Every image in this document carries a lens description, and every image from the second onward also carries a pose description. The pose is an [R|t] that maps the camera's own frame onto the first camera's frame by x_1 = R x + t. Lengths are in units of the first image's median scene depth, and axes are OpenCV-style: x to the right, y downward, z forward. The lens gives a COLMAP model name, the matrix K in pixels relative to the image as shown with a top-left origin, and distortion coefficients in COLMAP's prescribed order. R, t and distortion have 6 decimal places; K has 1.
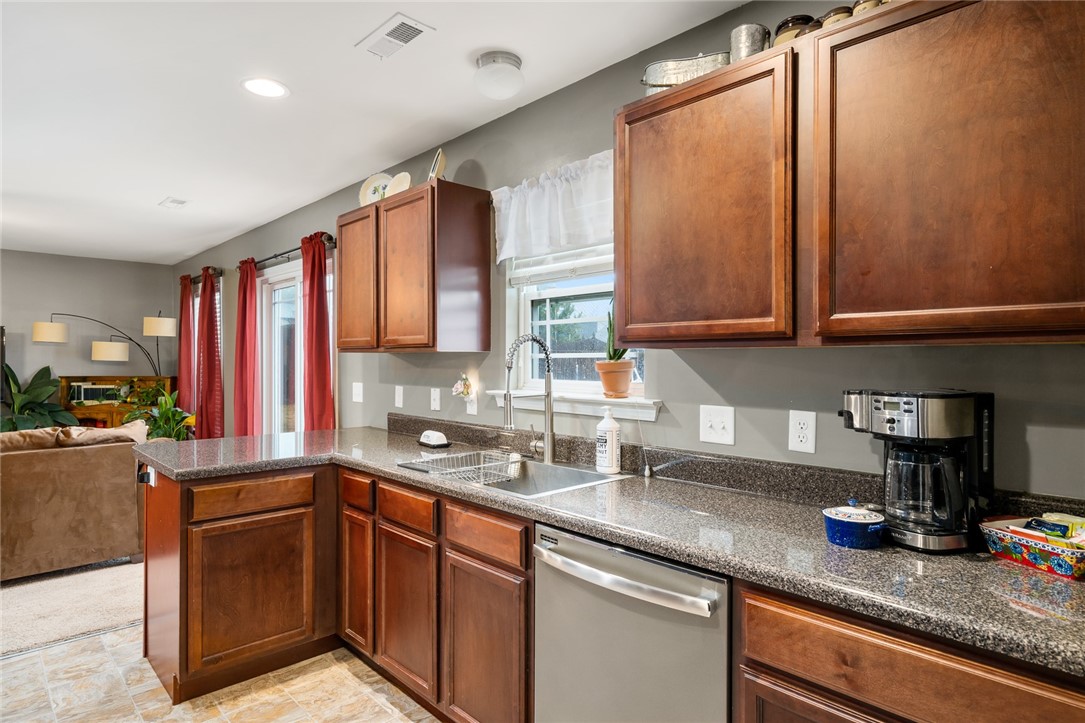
lens RADIAL K [[613.2, 0, 542.5], [0, 613.2, 361.5], [0, 0, 1]] dist [0.035163, 0.000305]
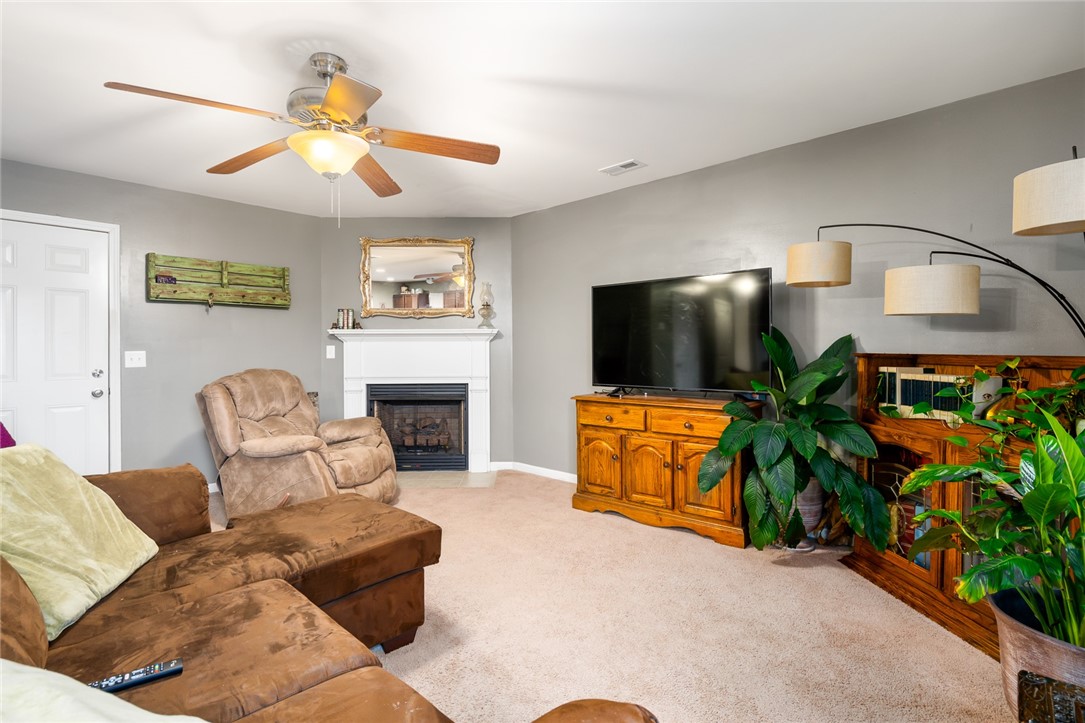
lens RADIAL K [[500.9, 0, 542.5], [0, 500.9, 359.8], [0, 0, 1]] dist [-0.002316, 0.000002]
pose [[0.074869, 0.015796, -0.997068, -0.379780], [0.000644, 0.999874, 0.015889, 0.021909], [0.997193, -0.001831, 0.074850, 0.706297]]
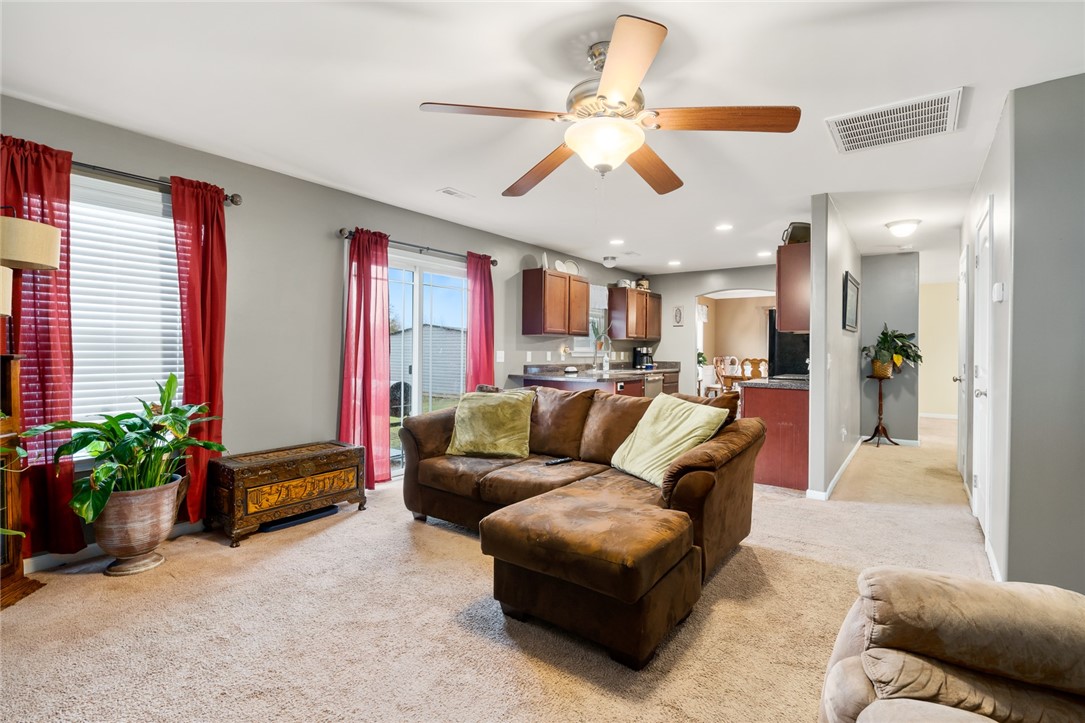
lens RADIAL K [[509.4, 0, 545.4], [0, 509.4, 354.3], [0, 0, 1]] dist [-0.000827, 0.000177]
pose [[-0.184754, -0.006850, 0.982761, -1.026393], [0.000984, 0.999974, 0.007155, 0.020609], [-0.982784, 0.002289, -0.184742, 0.686450]]
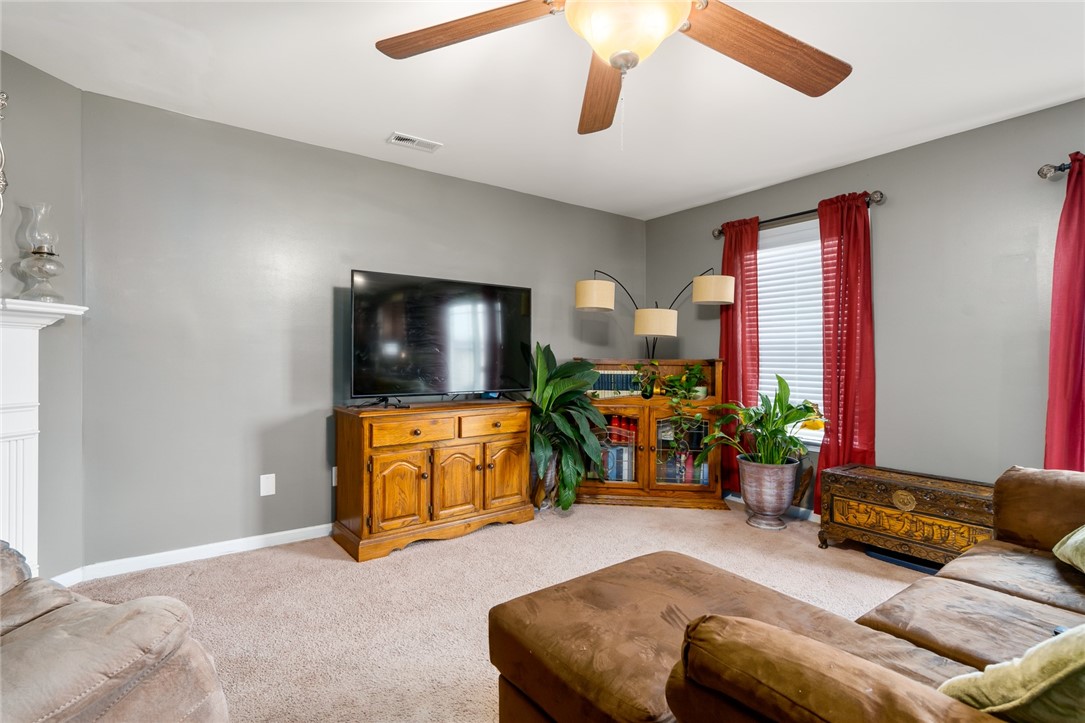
lens RADIAL K [[509.4, 0, 545.4], [0, 509.4, 354.3], [0, 0, 1]] dist [-0.000827, 0.000177]
pose [[0.992920, 0.004882, -0.118682, -0.723768], [-0.006080, 0.999934, -0.009733, 0.025315], [0.118627, 0.010386, 0.992885, 0.380391]]
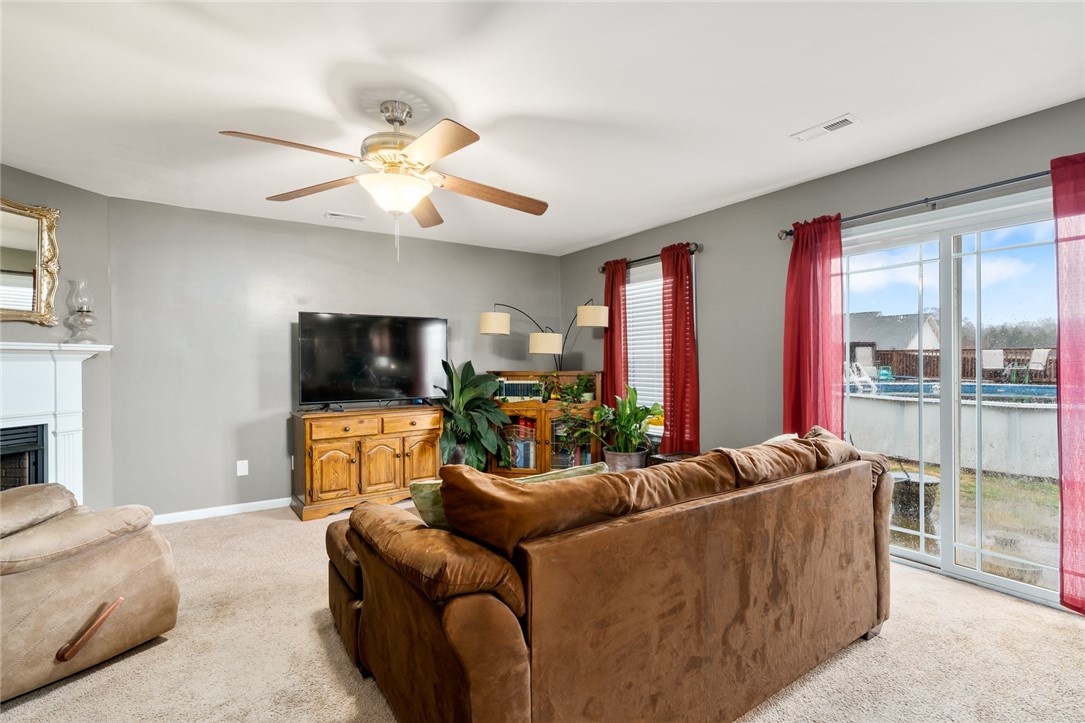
lens RADIAL K [[500.9, 0, 542.5], [0, 500.9, 359.8], [0, 0, 1]] dist [-0.002316, 0.000002]
pose [[0.986737, -0.009076, -0.162073, -0.556147], [0.007560, 0.999922, -0.009968, 0.014212], [0.162151, 0.008611, 0.986728, 0.252786]]
